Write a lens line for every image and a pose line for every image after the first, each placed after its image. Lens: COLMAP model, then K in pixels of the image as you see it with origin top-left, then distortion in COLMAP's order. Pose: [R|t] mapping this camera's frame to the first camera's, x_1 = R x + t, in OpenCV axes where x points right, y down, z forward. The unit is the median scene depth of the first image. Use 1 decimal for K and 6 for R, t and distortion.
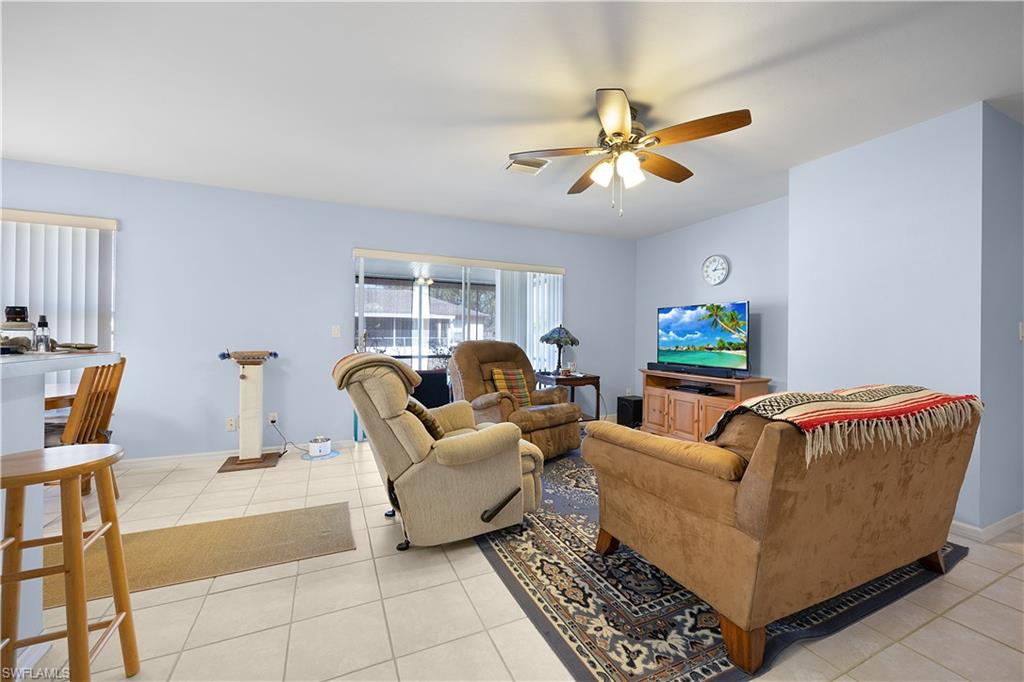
lens RADIAL K [[403.8, 0, 515.8], [0, 403.8, 336.0], [0, 0, 1]] dist [-0.000481, -0.000030]
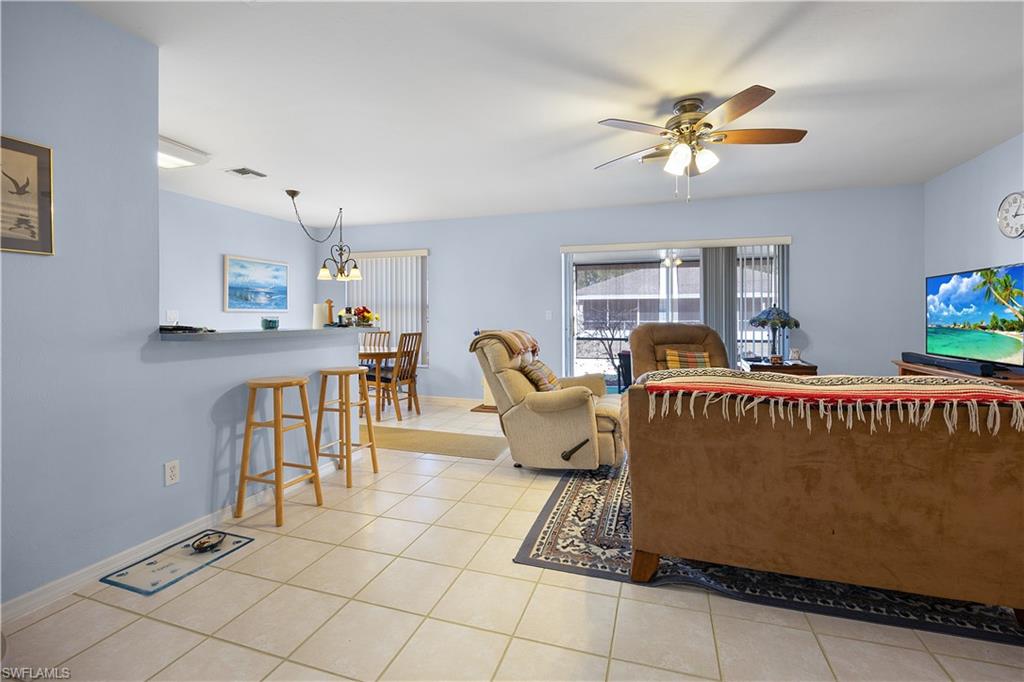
lens RADIAL K [[464.9, 0, 512.6], [0, 464.9, 324.4], [0, 0, 1]] dist [-0.014868, 0.000116]
pose [[0.718791, -0.003239, -0.695218, 0.559412], [0.009669, 0.999939, 0.005338, 0.008068], [0.695159, -0.010559, 0.718779, -0.125982]]
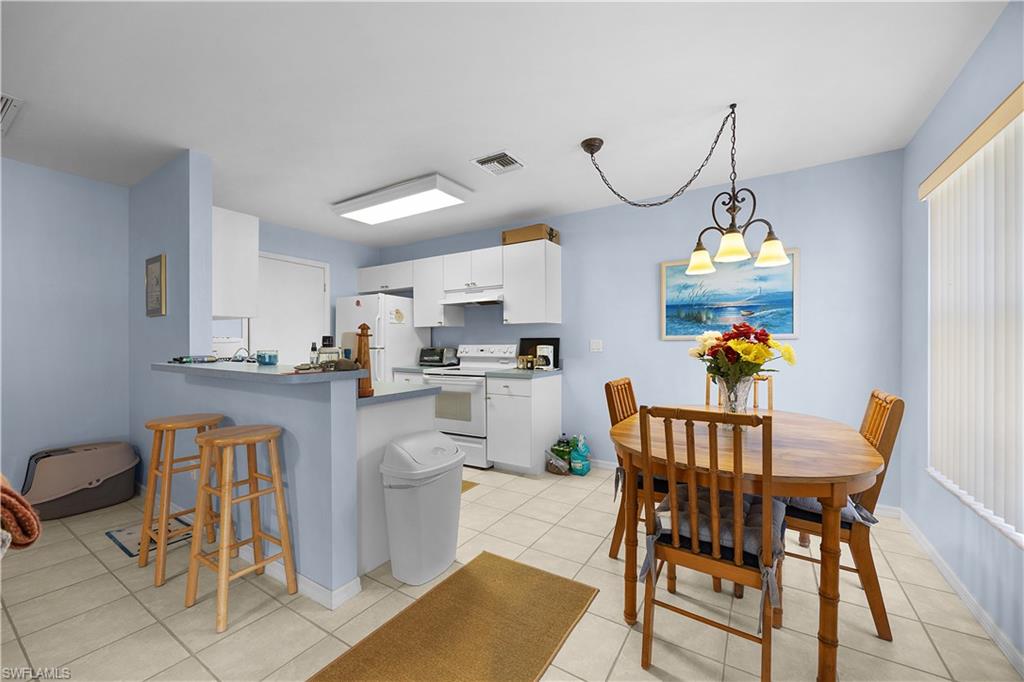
lens RADIAL K [[396.9, 0, 510.9], [0, 396.9, 344.8], [0, 0, 1]] dist [-0.008322, 0.000033]
pose [[-0.846529, -0.009228, -0.532262, -0.399817], [-0.009412, 0.999953, -0.002367, -0.018185], [0.532259, 0.003006, -0.846576, 0.986692]]
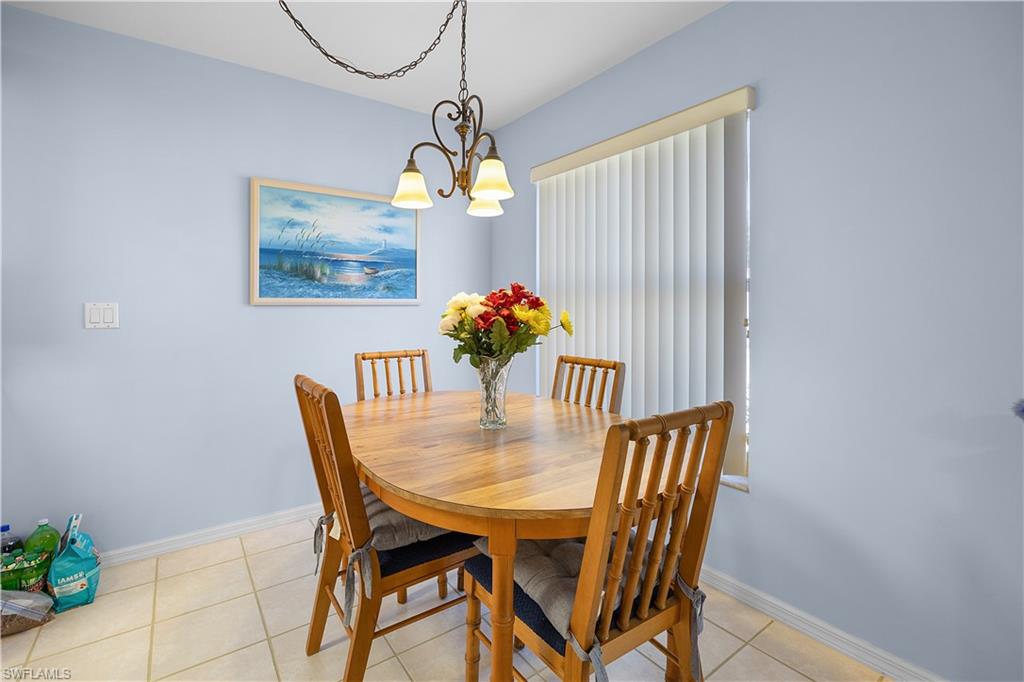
lens RADIAL K [[461.4, 0, 513.2], [0, 461.4, 310.8], [0, 0, 1]] dist [-0.017958, 0.000242]
pose [[0.190819, -0.008927, -0.981585, -0.491800], [0.002956, 0.999959, -0.008519, -0.020001], [0.981621, -0.001276, 0.190838, 0.595576]]
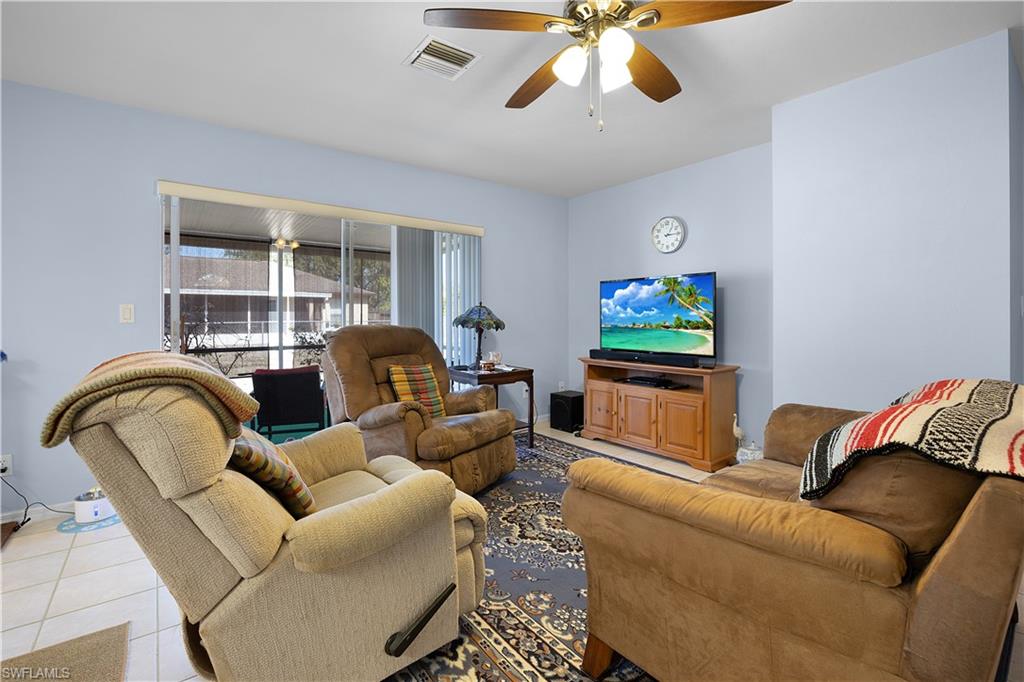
lens RADIAL K [[451.2, 0, 512.8], [0, 451.2, 318.4], [0, 0, 1]] dist [-0.014250, -0.000280]
pose [[0.973119, -0.011397, 0.230020, -0.034200], [0.010884, 0.999935, 0.003498, -0.000416], [-0.230045, -0.000900, 0.973180, 0.242631]]
